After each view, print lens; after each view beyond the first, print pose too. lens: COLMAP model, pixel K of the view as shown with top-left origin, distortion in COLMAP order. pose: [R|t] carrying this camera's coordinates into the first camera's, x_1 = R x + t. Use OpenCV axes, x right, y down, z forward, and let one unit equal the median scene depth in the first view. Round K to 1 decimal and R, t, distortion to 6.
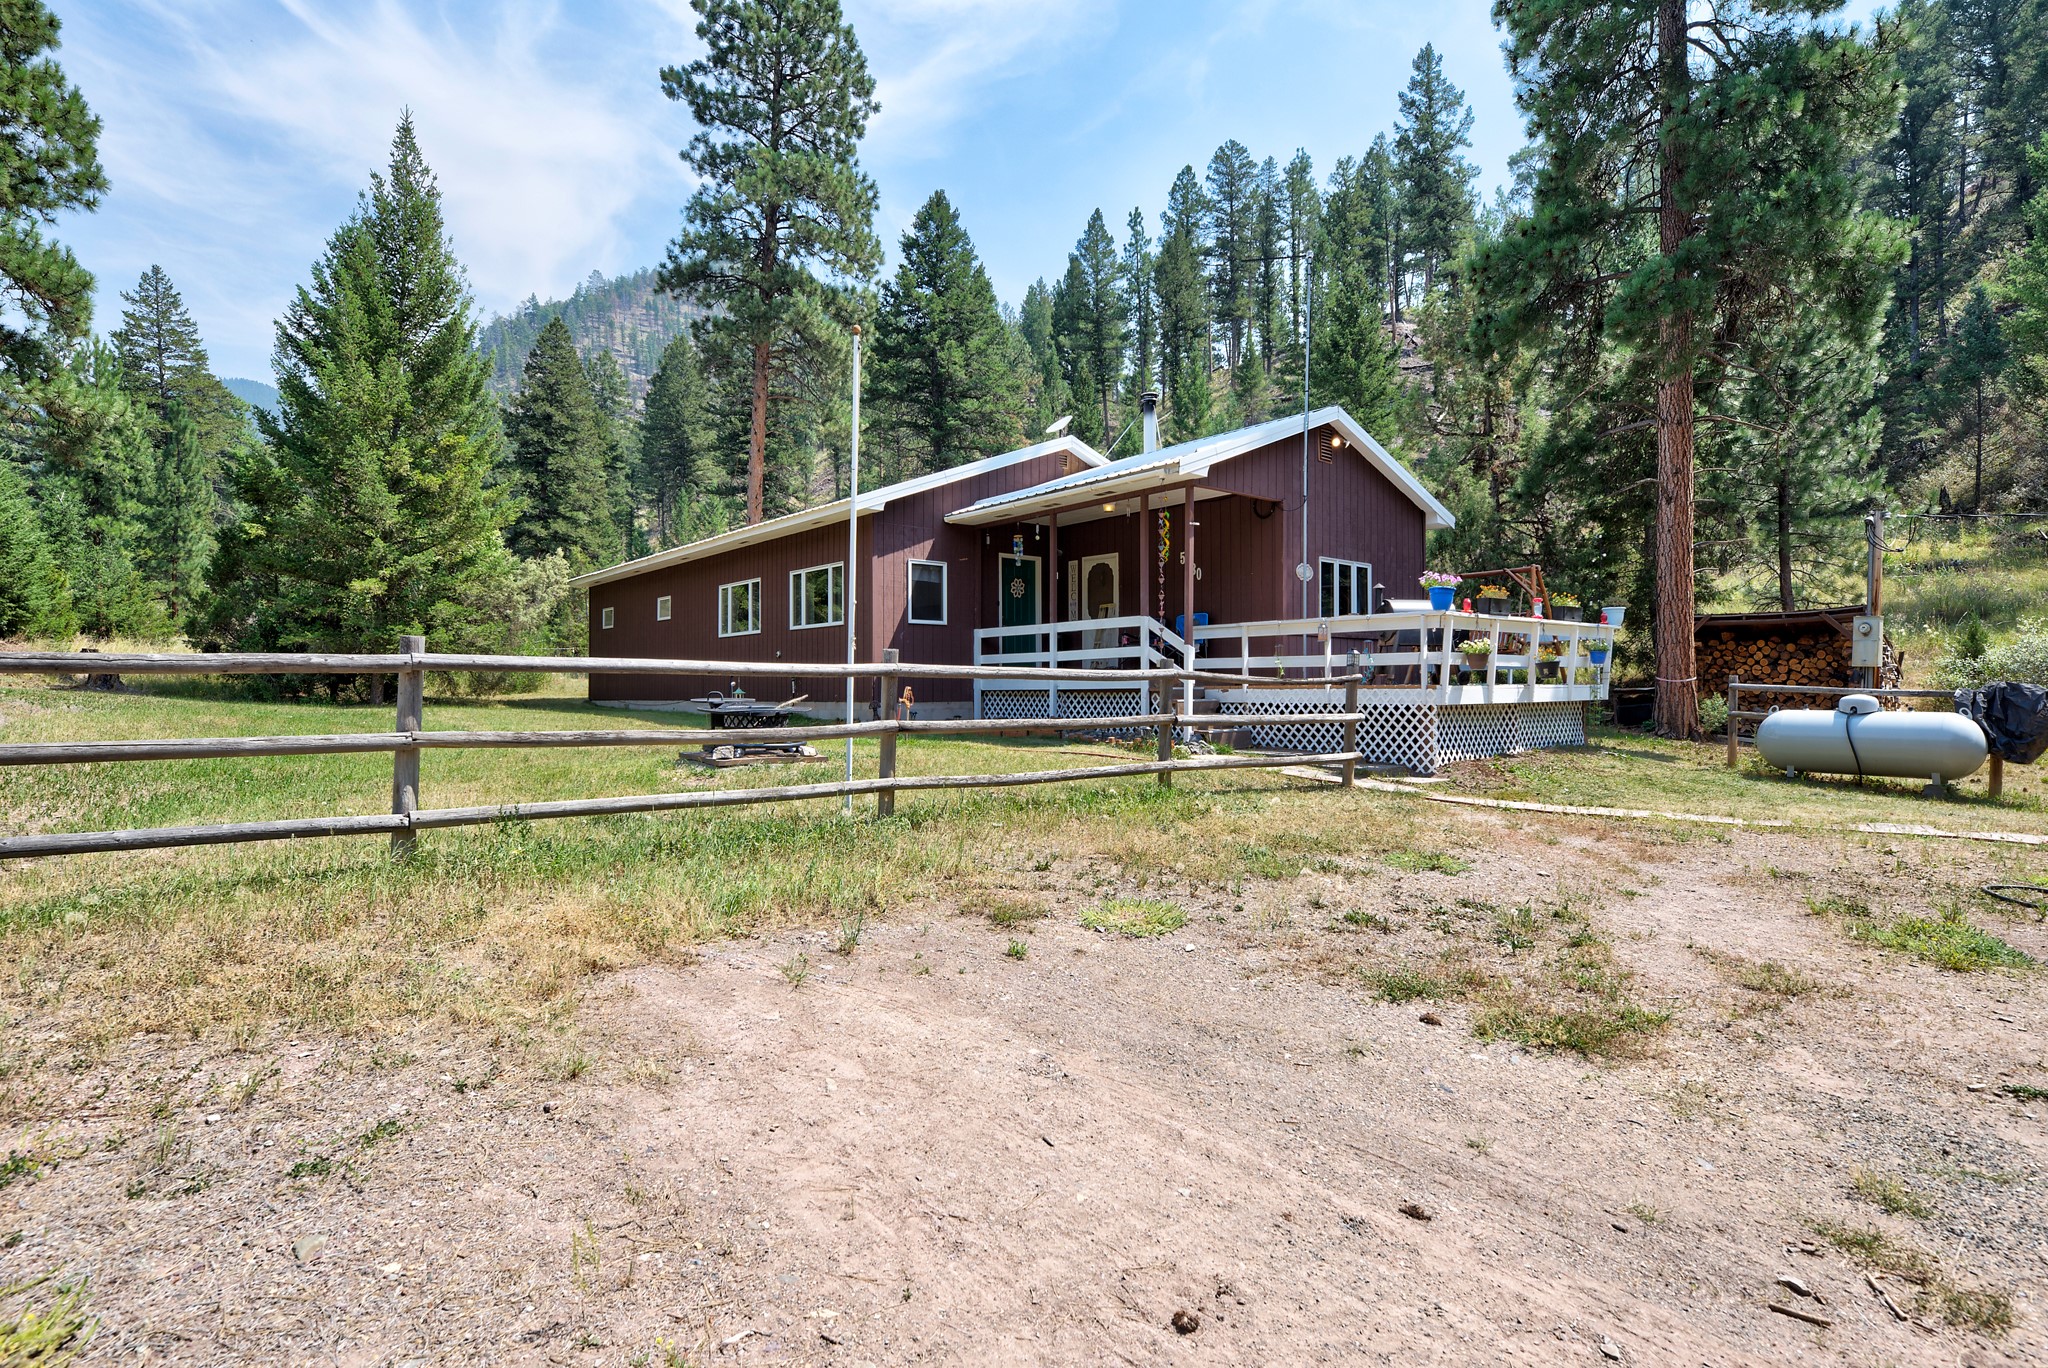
lens RADIAL K [[1015.0, 0, 1025.1], [0, 1015.0, 688.7], [0, 0, 1]] dist [-0.002568, 0.000079]
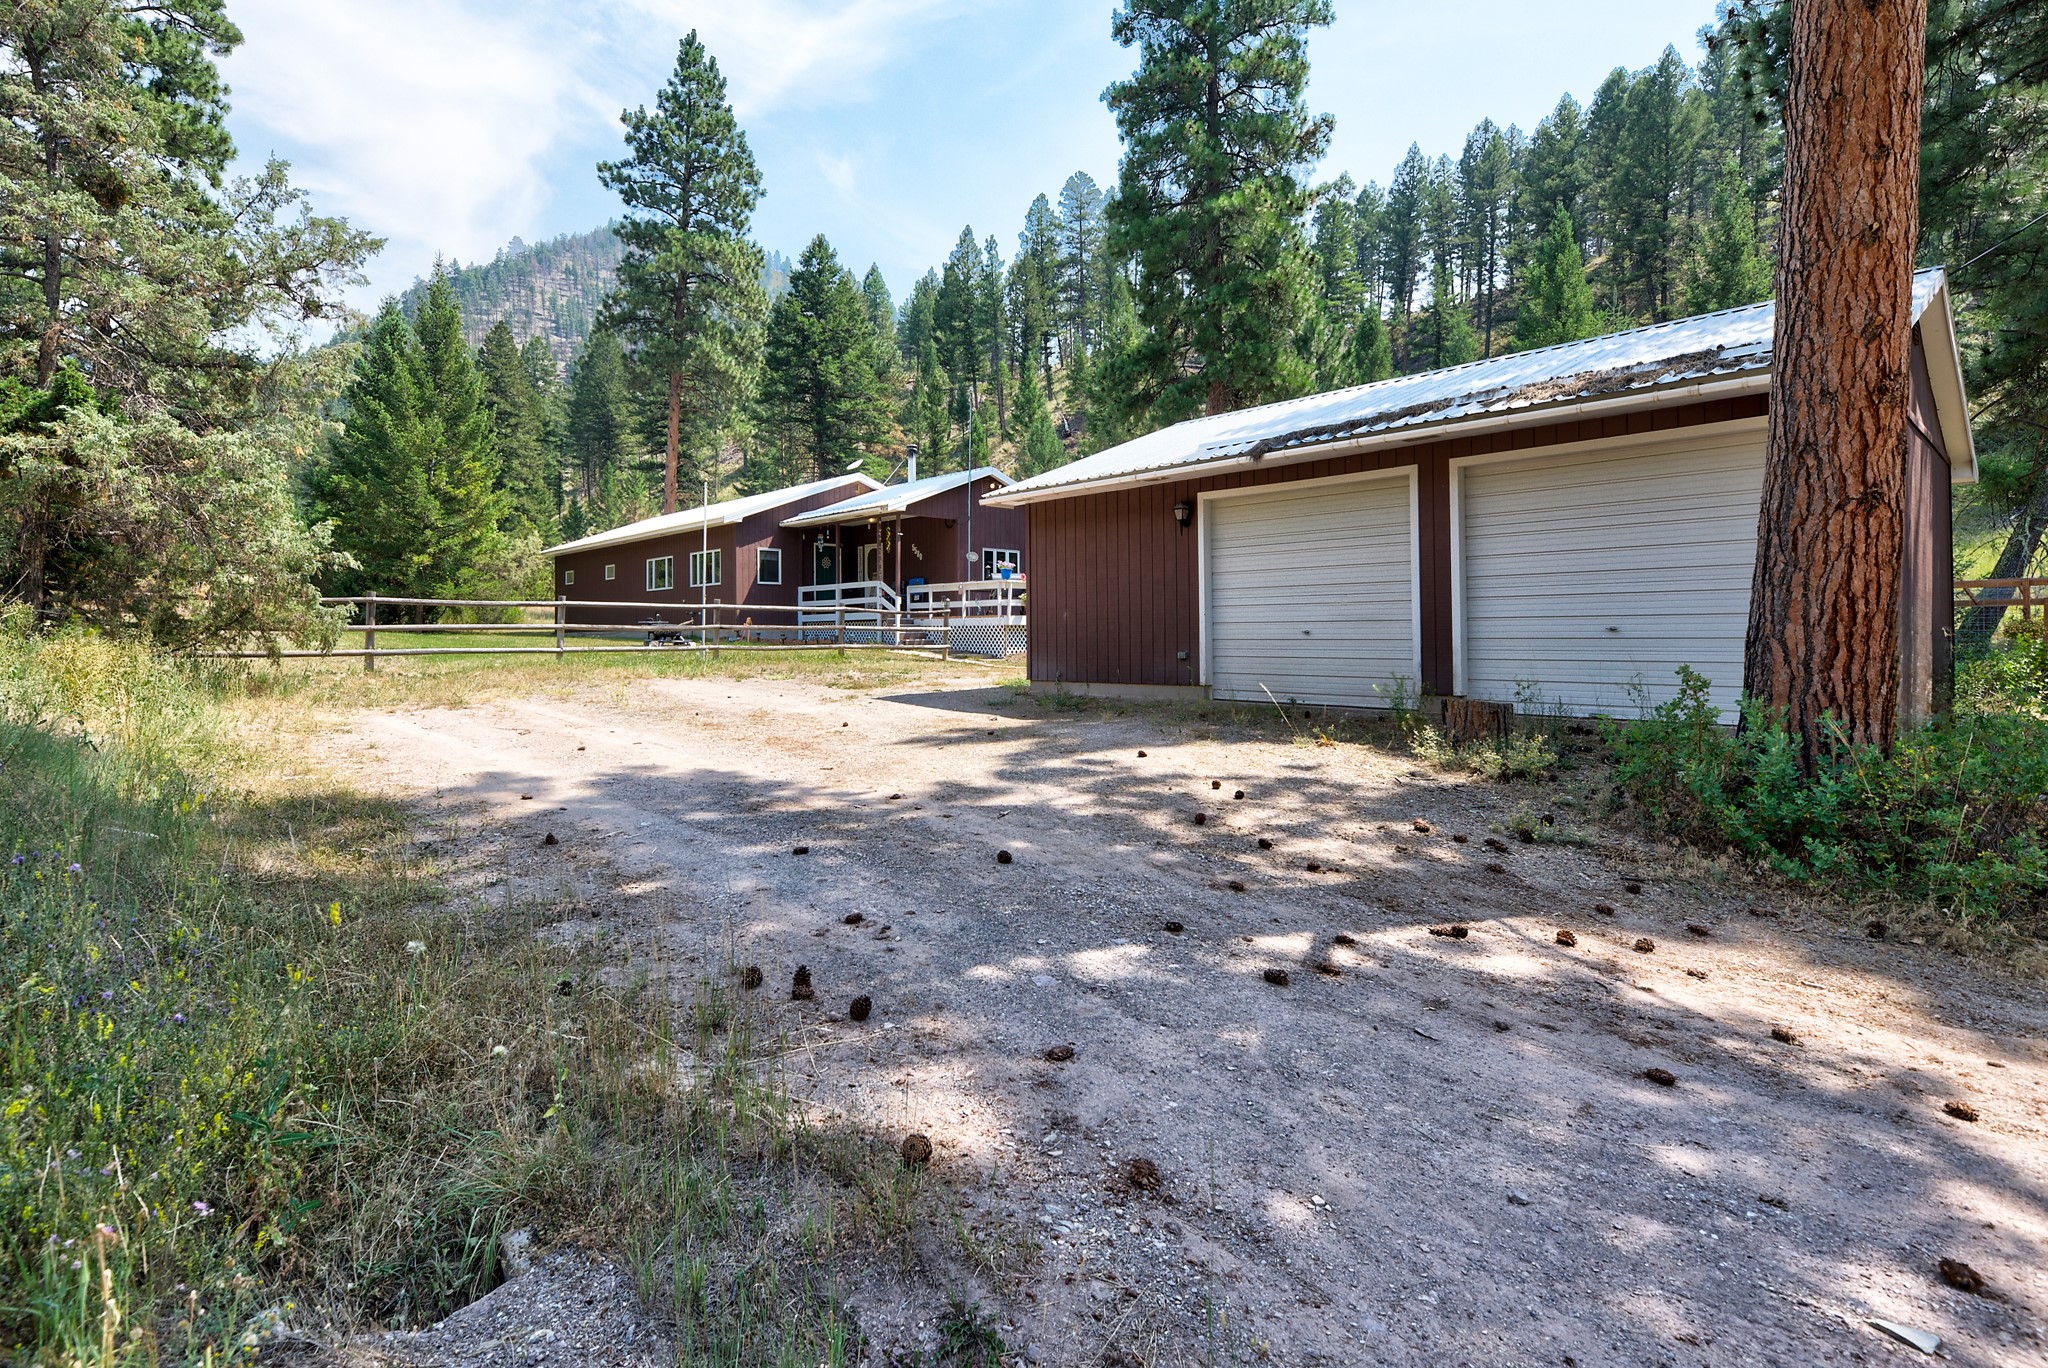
lens RADIAL K [[931.8, 0, 1005.9], [0, 931.8, 628.9], [0, 0, 1]] dist [0.001248, 0.000029]
pose [[0.996560, -0.003958, 0.082775, 0.074265], [0.004343, 0.999981, -0.004477, 0.009749], [-0.082756, 0.004821, 0.996558, -0.269897]]
